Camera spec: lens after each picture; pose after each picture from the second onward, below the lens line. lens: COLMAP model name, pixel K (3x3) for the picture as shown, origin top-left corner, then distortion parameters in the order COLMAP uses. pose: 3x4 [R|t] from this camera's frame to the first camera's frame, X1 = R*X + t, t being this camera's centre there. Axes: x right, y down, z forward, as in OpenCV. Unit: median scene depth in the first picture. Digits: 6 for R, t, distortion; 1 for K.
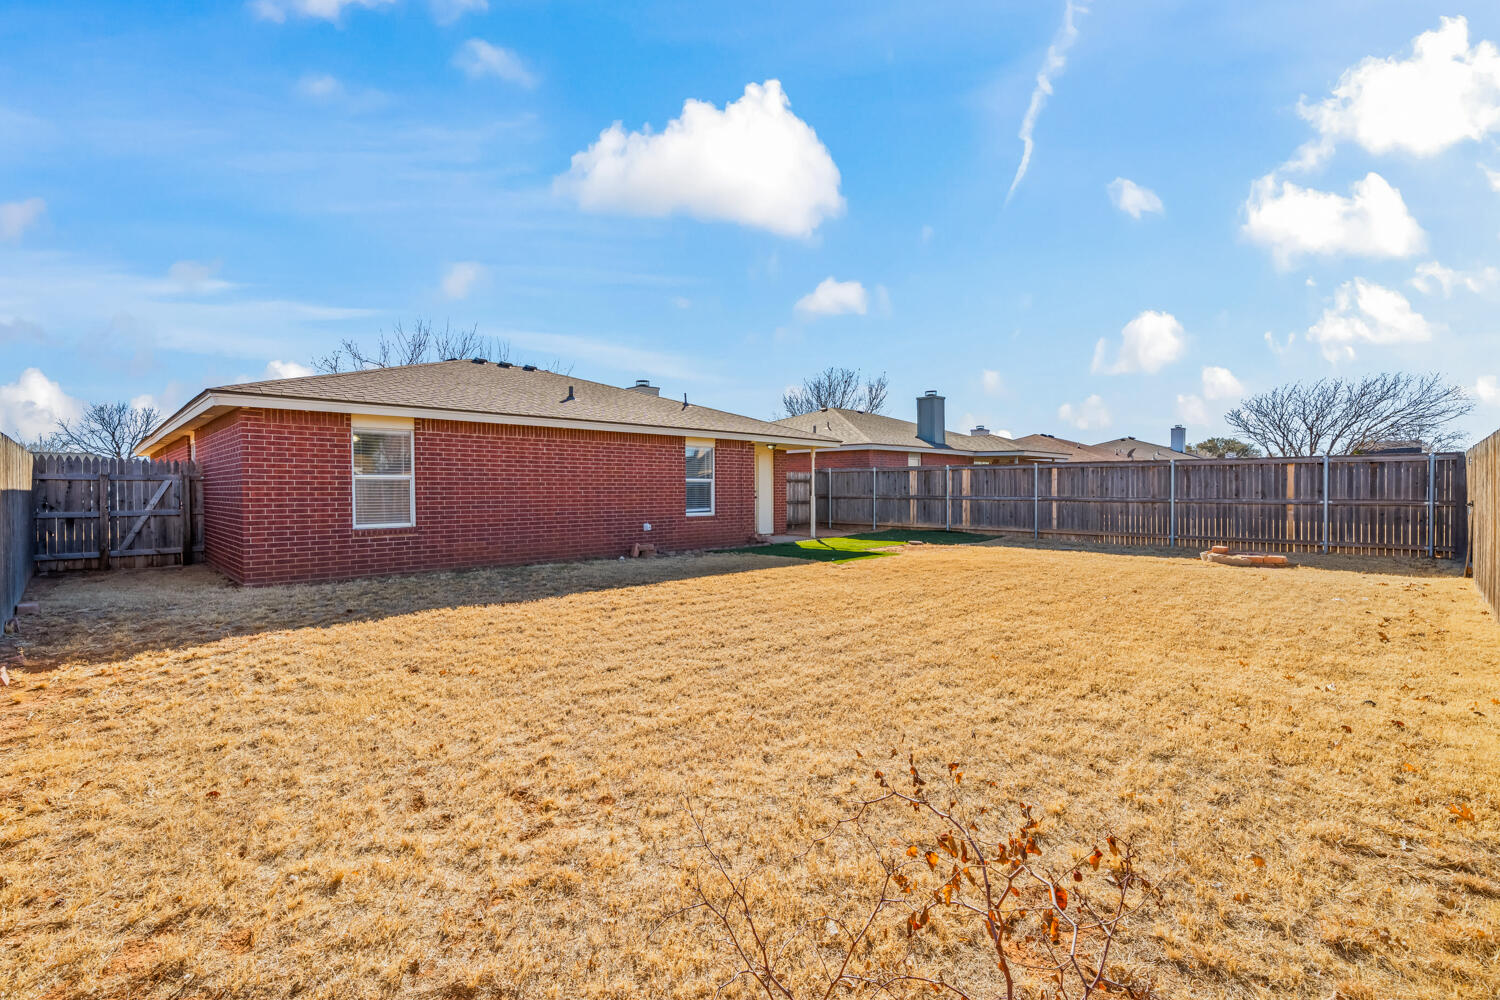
lens RADIAL K [[625.4, 0, 732.1], [0, 625.4, 499.9], [0, 0, 1]] dist [0.000283, -0.000143]
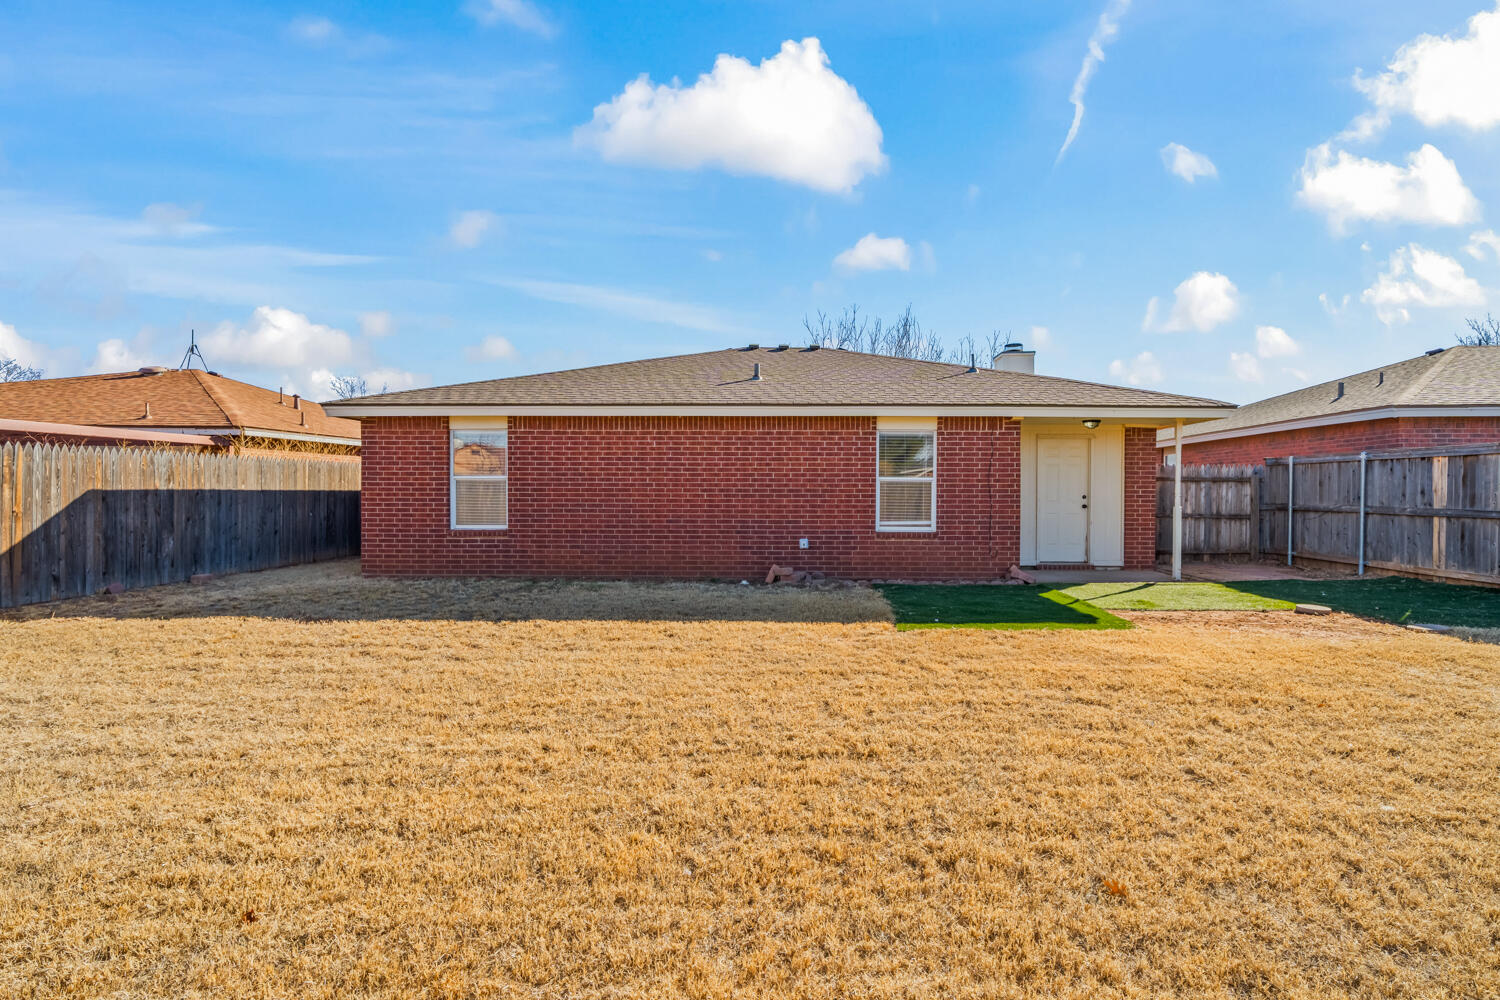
lens RADIAL K [[709.4, 0, 751.3], [0, 709.4, 494.3], [0, 0, 1]] dist [-0.001212, -0.000727]
pose [[0.720612, 0.007078, -0.693302, 0.501533], [-0.016975, 0.999828, -0.007436, -0.009022], [0.693130, 0.017127, 0.720609, 0.460090]]
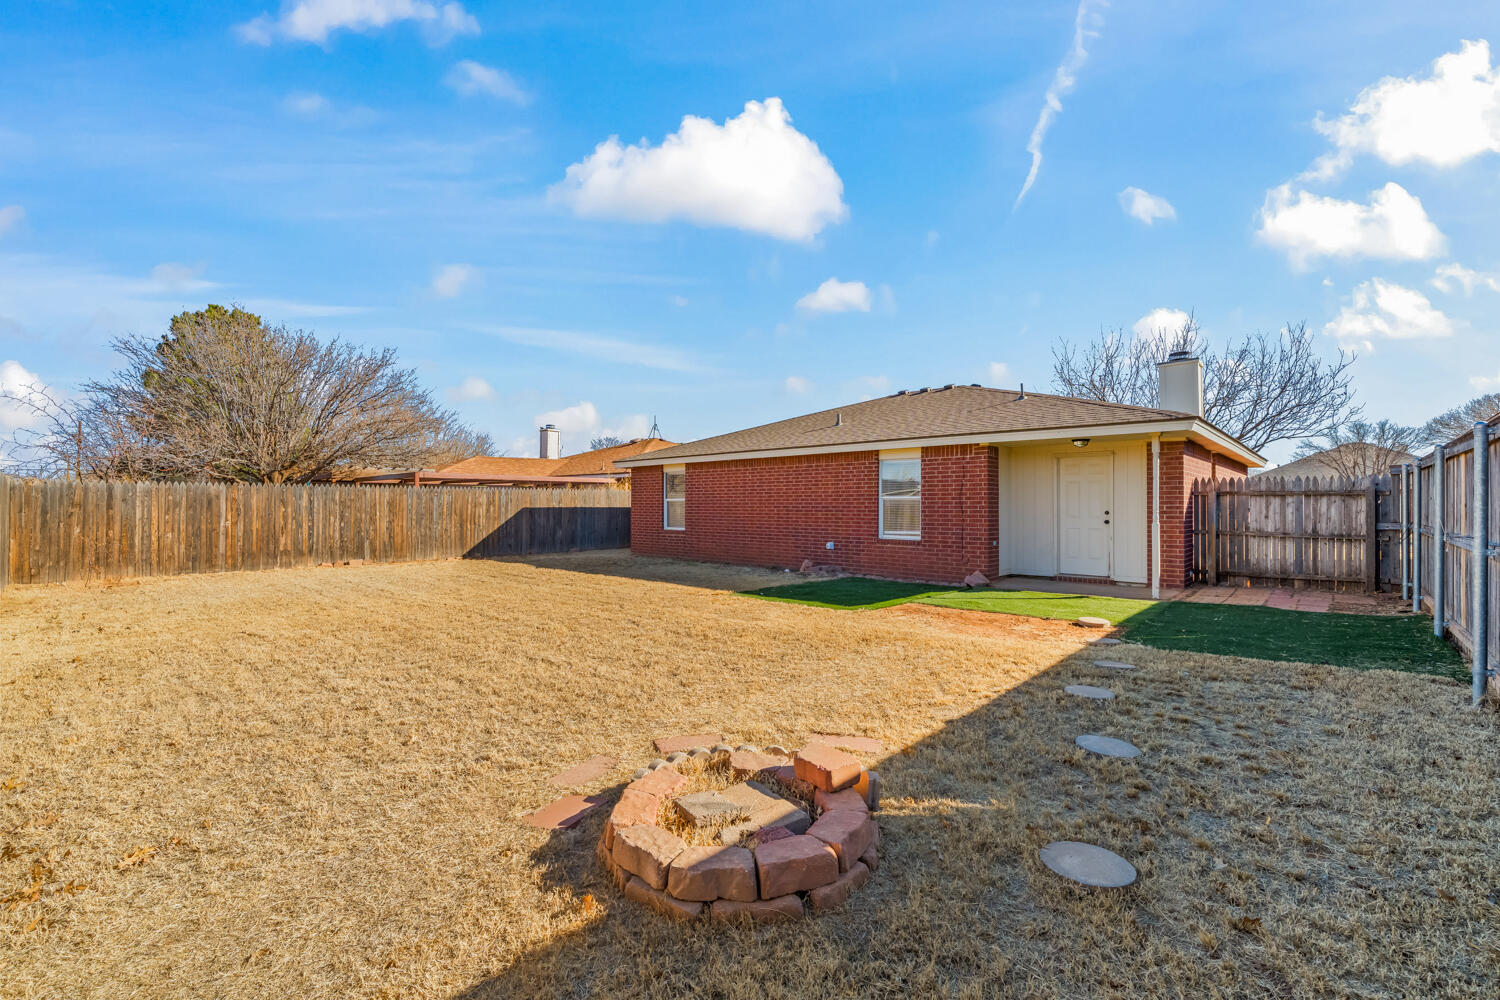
lens RADIAL K [[625.4, 0, 732.1], [0, 625.4, 499.9], [0, 0, 1]] dist [0.000283, -0.000143]
pose [[0.068703, -0.011069, -0.997576, 1.099175], [-0.020697, 0.999707, -0.012518, -0.018092], [0.997422, 0.021507, 0.068454, 0.996391]]
